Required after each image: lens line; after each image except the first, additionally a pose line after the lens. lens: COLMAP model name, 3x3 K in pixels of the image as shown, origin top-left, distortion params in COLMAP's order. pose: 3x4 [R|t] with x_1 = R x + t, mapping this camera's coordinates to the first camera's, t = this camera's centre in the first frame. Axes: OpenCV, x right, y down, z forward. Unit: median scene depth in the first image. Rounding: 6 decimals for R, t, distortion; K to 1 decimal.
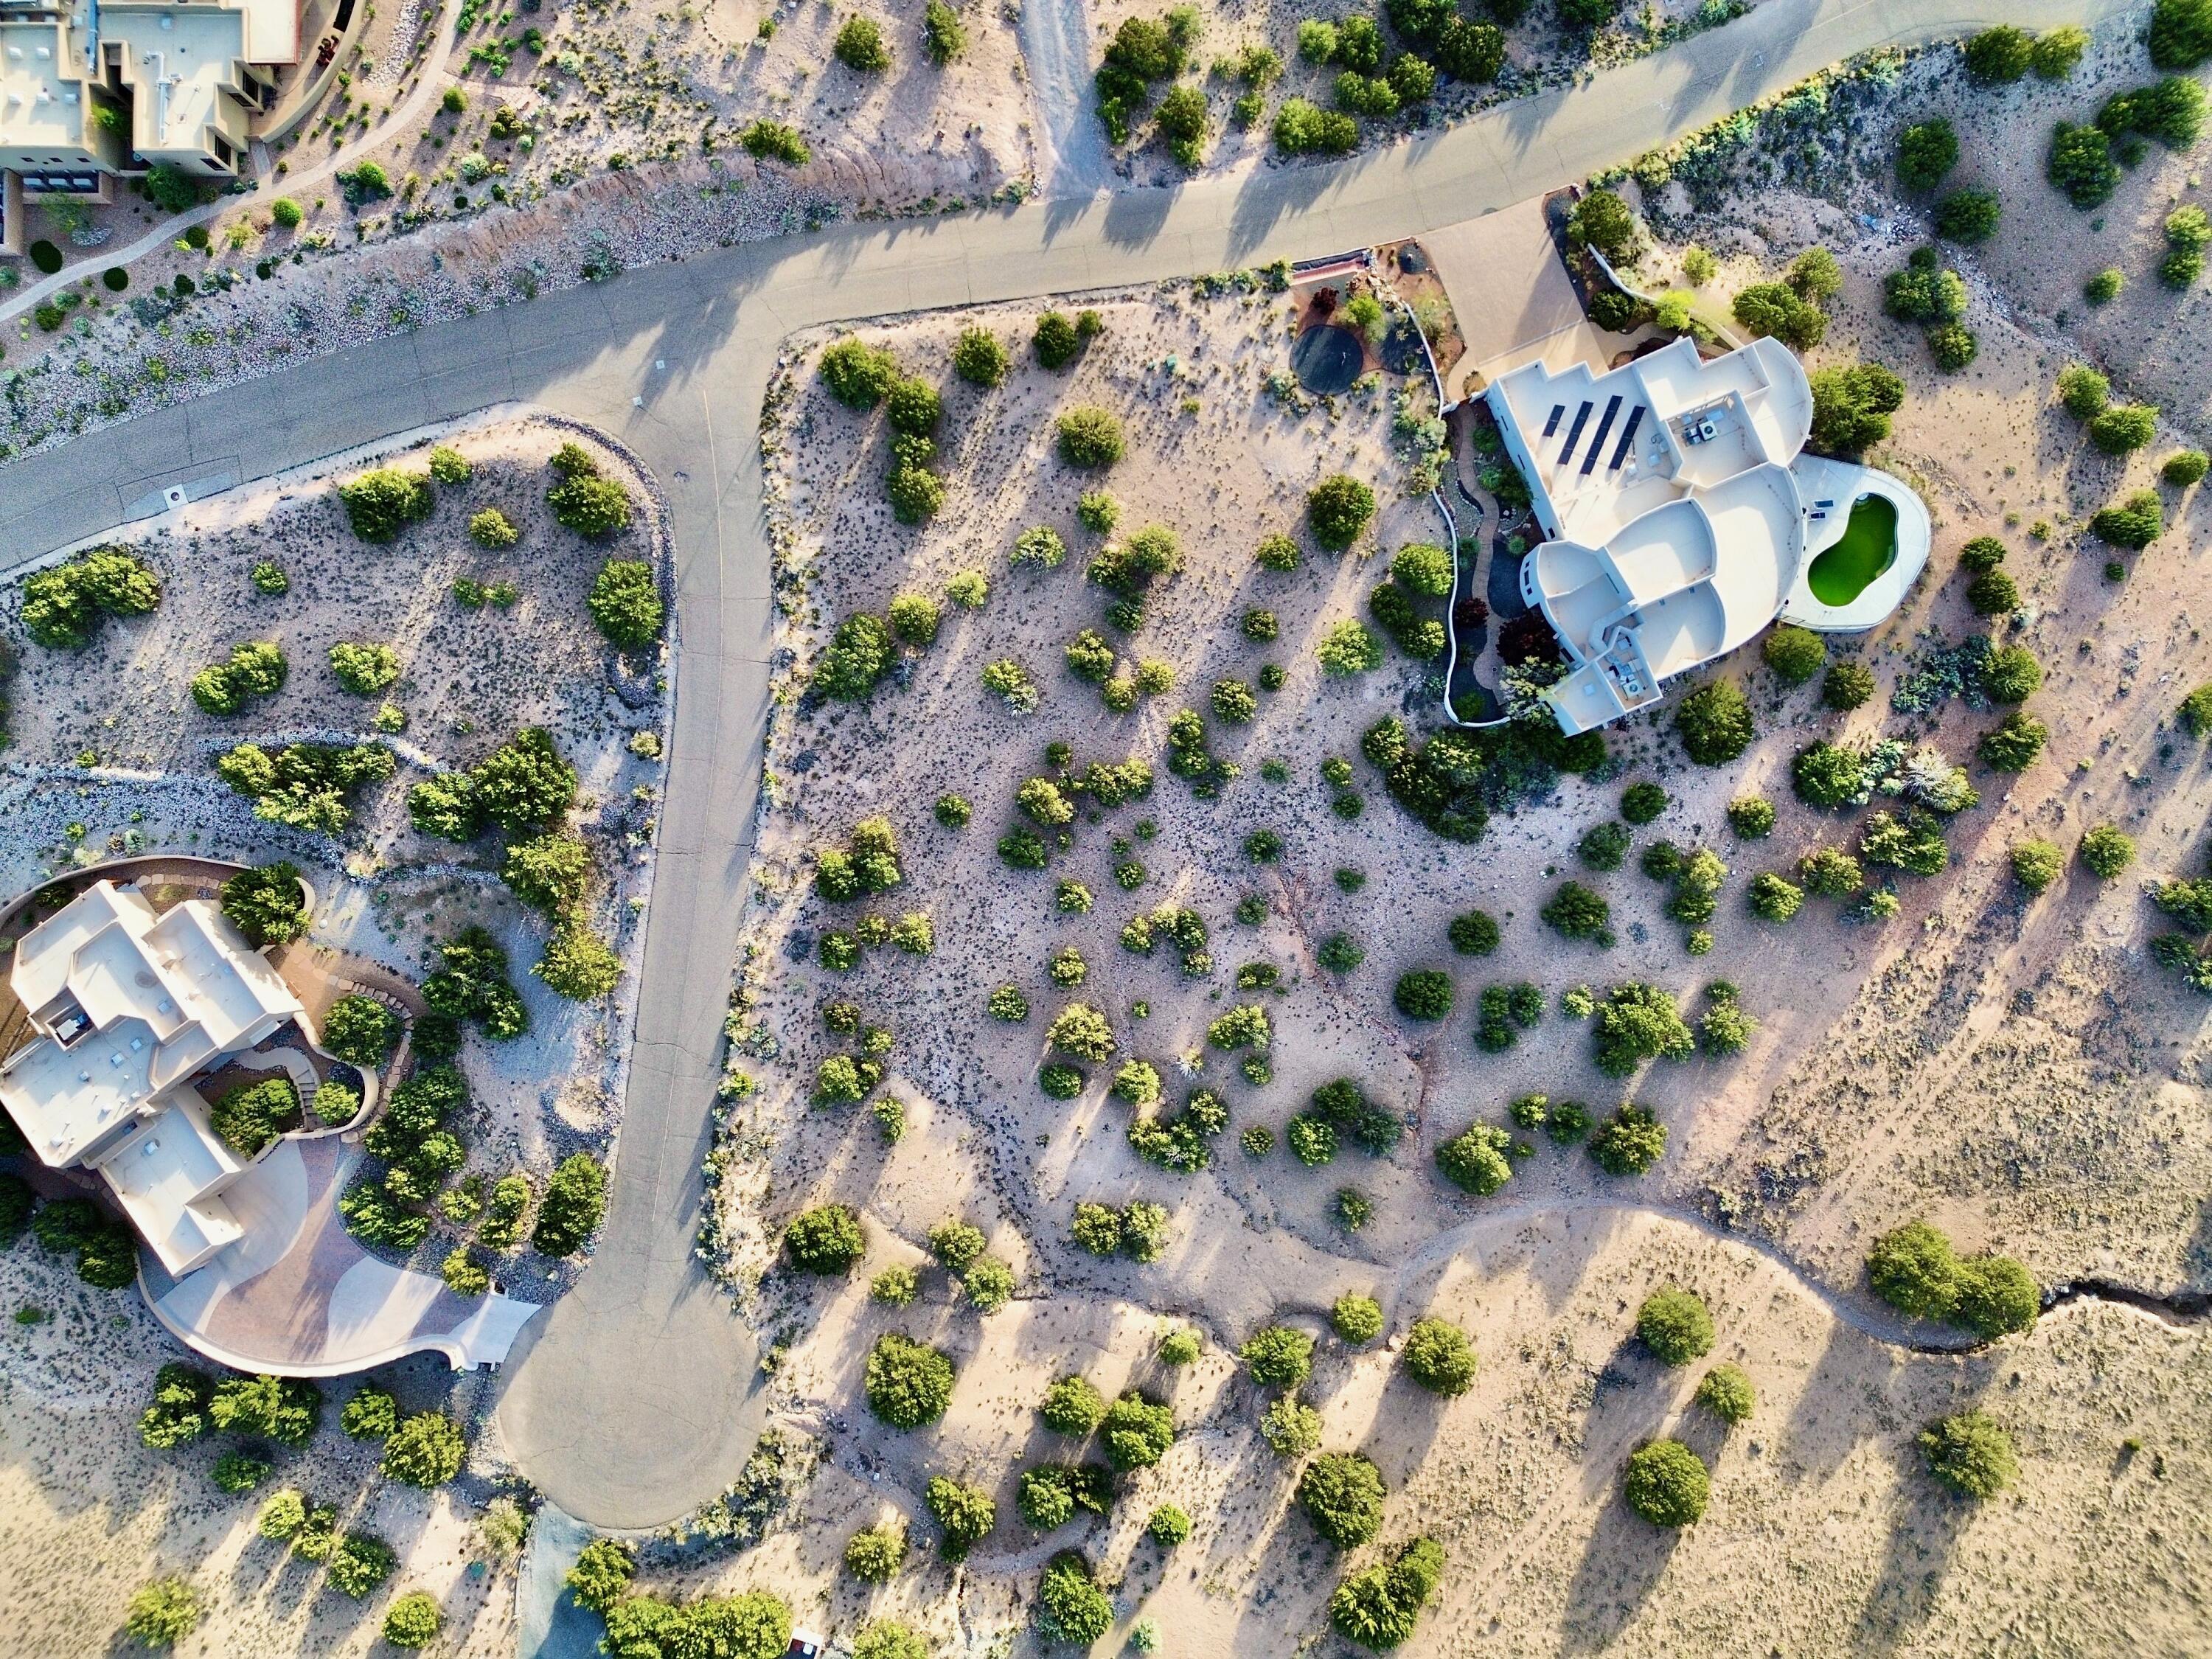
lens RADIAL K [[1553.7, 0, 1101.0], [0, 1553.7, 836.1], [0, 0, 1]] dist [0.082899, -0.089104]
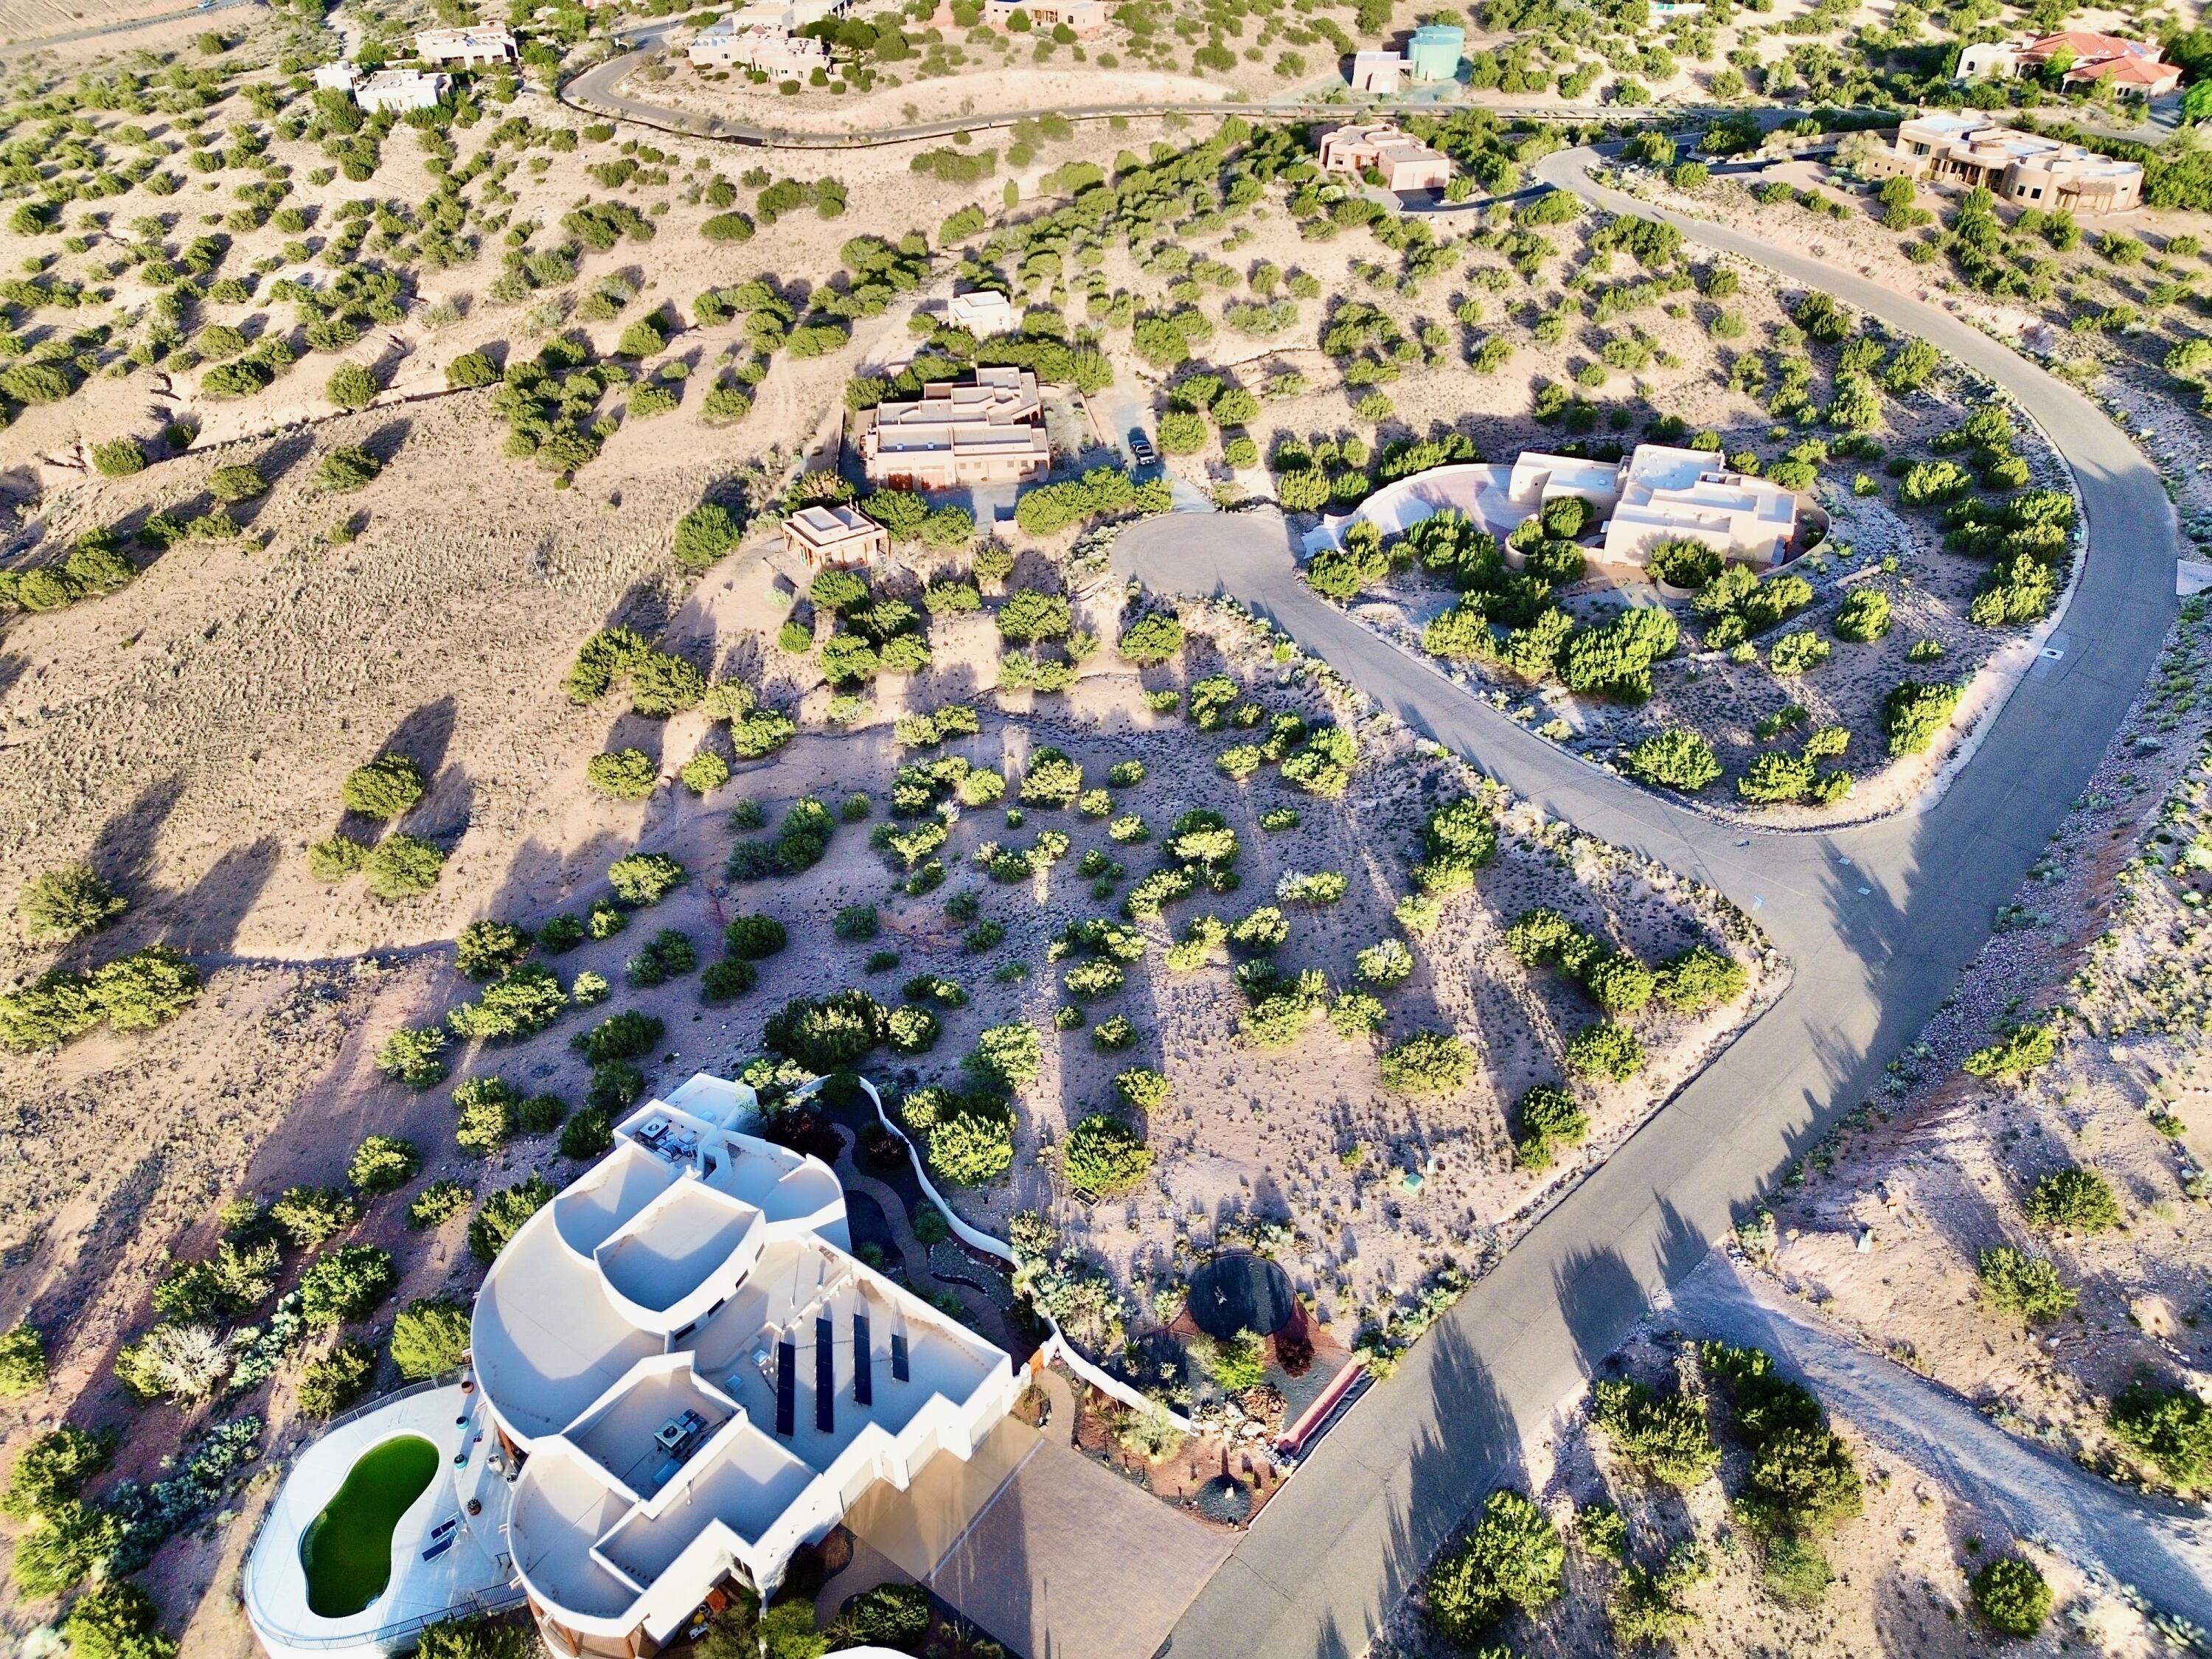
lens RADIAL K [[1553.7, 0, 1101.0], [0, 1553.7, 836.1], [0, 0, 1]] dist [0.082899, -0.089104]
pose [[-0.850000, 0.337421, -0.404533, 0.402740], [-0.523924, -0.461600, 0.715842, -0.666613], [0.054808, 0.820410, 0.569143, 0.449520]]
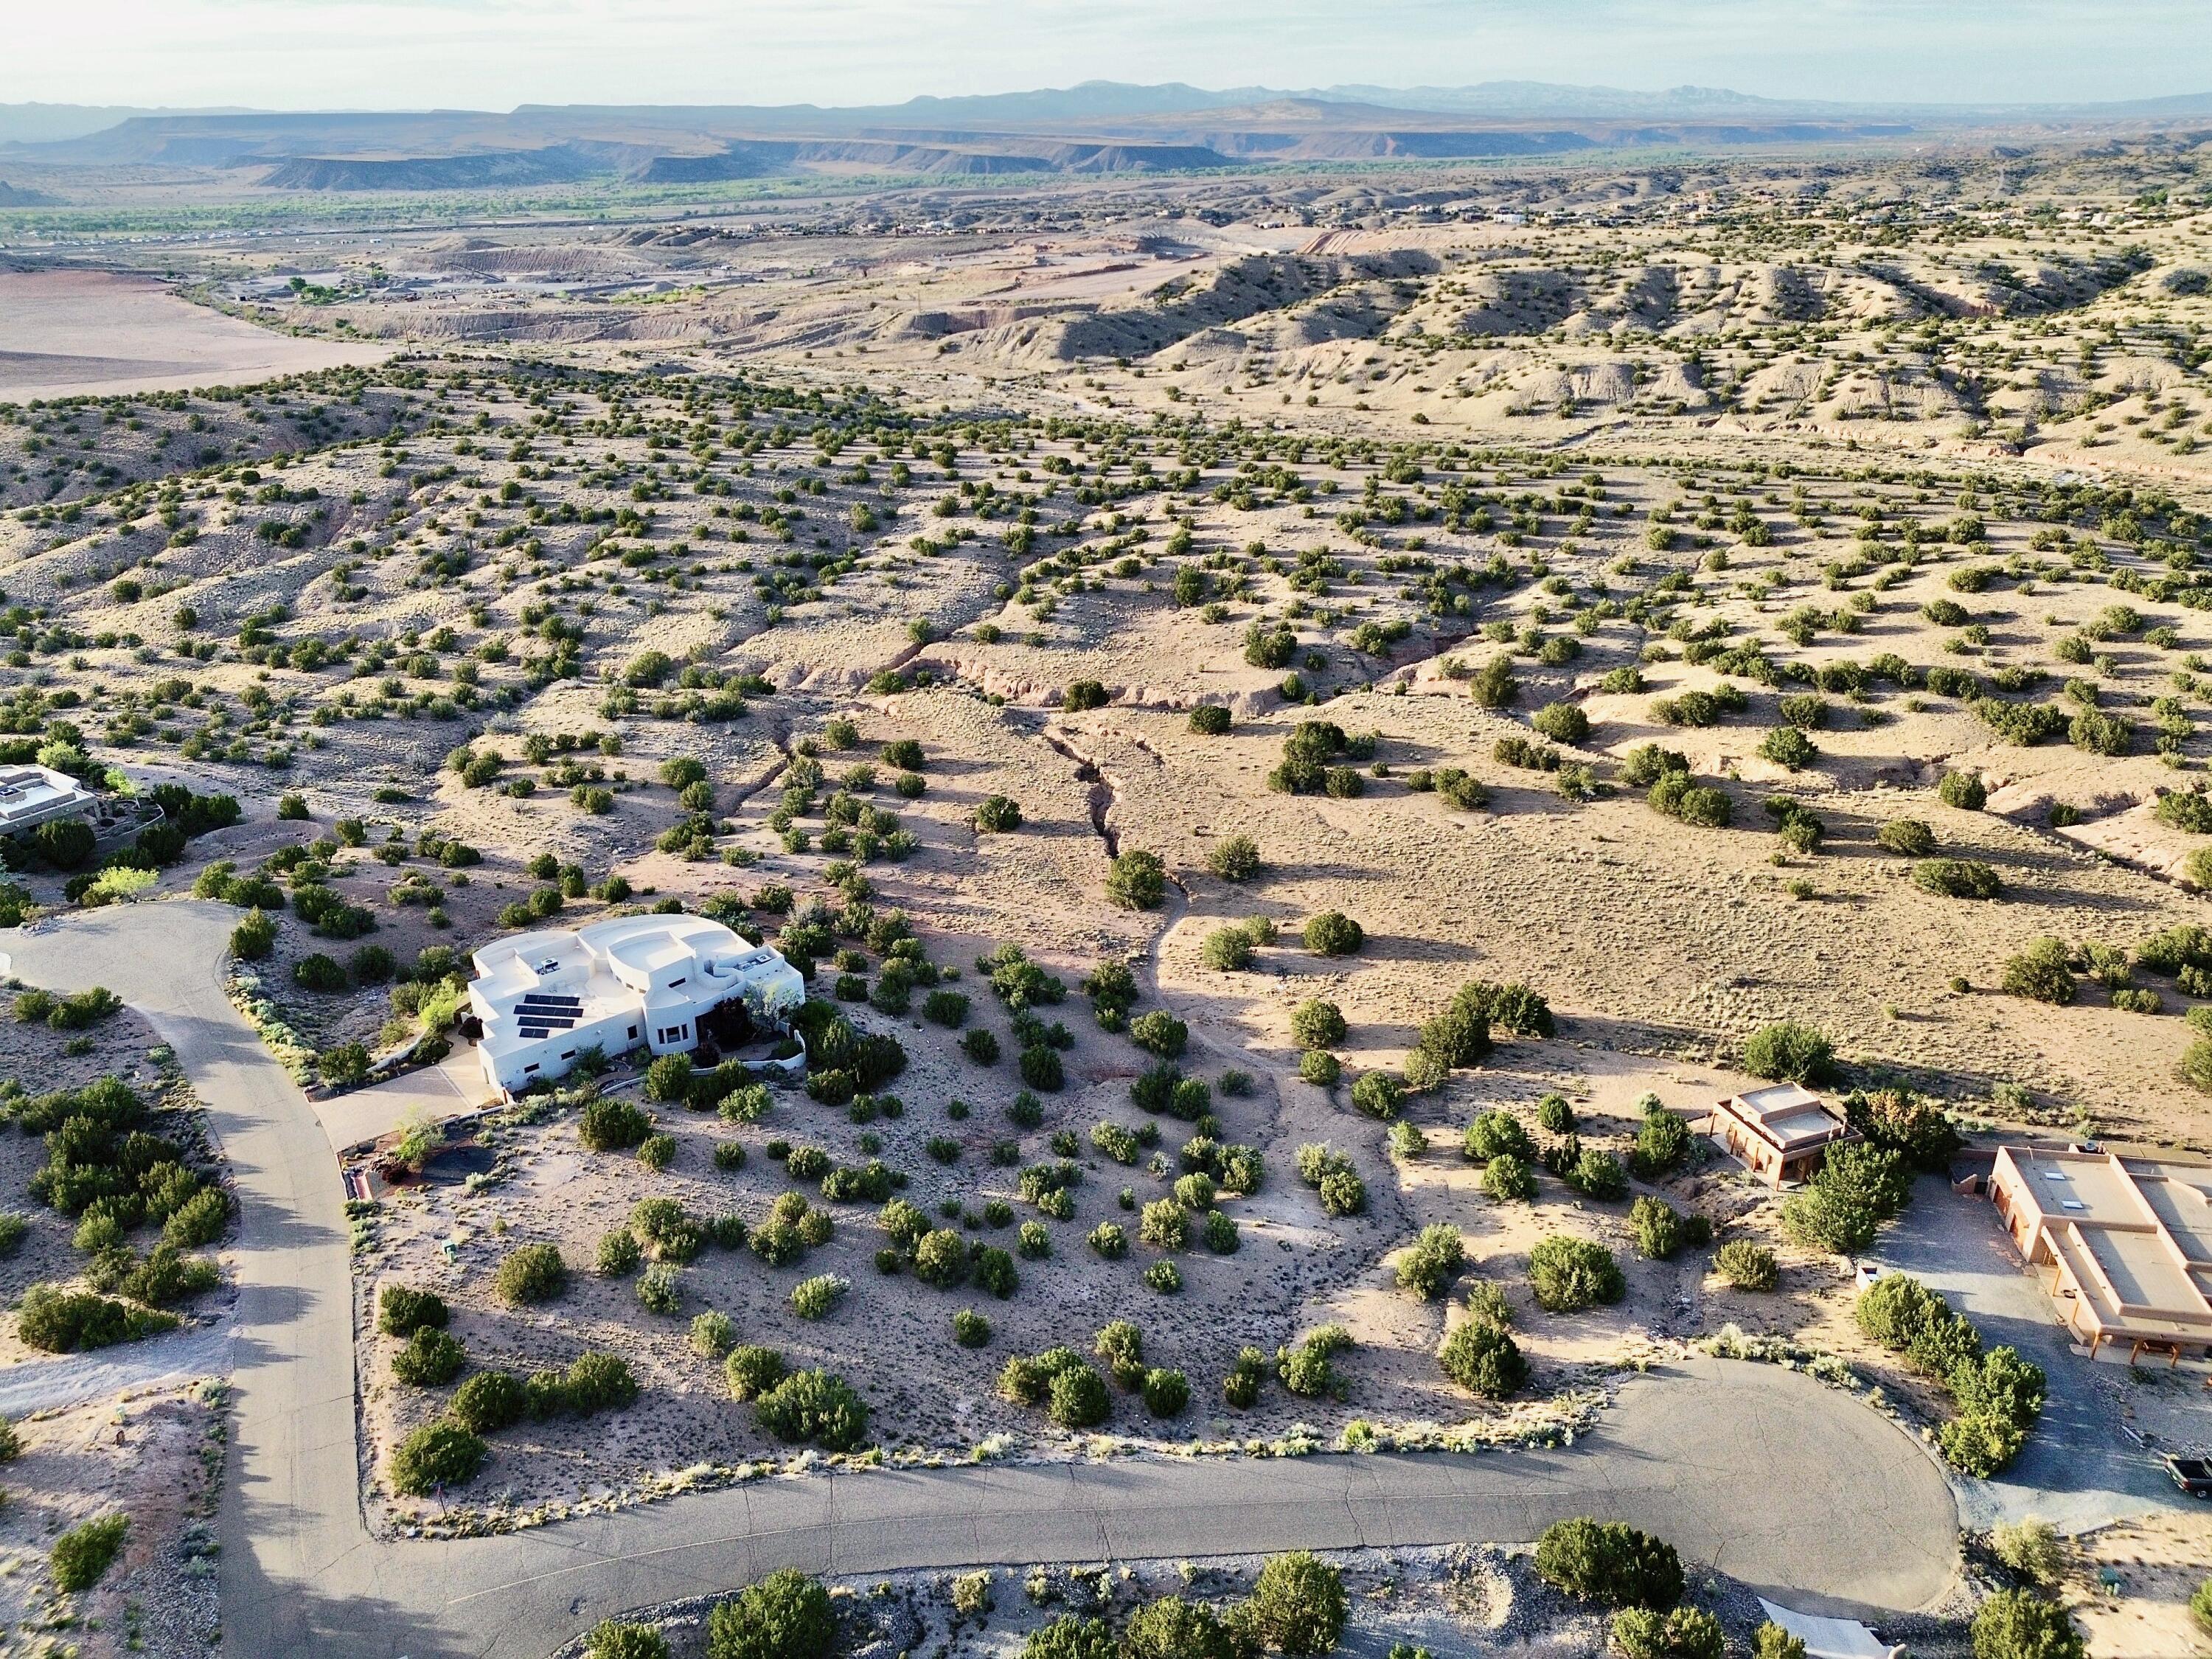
lens RADIAL K [[1553.7, 0, 1101.0], [0, 1553.7, 836.1], [0, 0, 1]] dist [0.082899, -0.089104]
pose [[-0.285543, -0.362579, 0.887131, -0.809915], [0.958260, -0.094259, 0.269912, -0.160137], [-0.014244, 0.927174, 0.374360, 0.410909]]
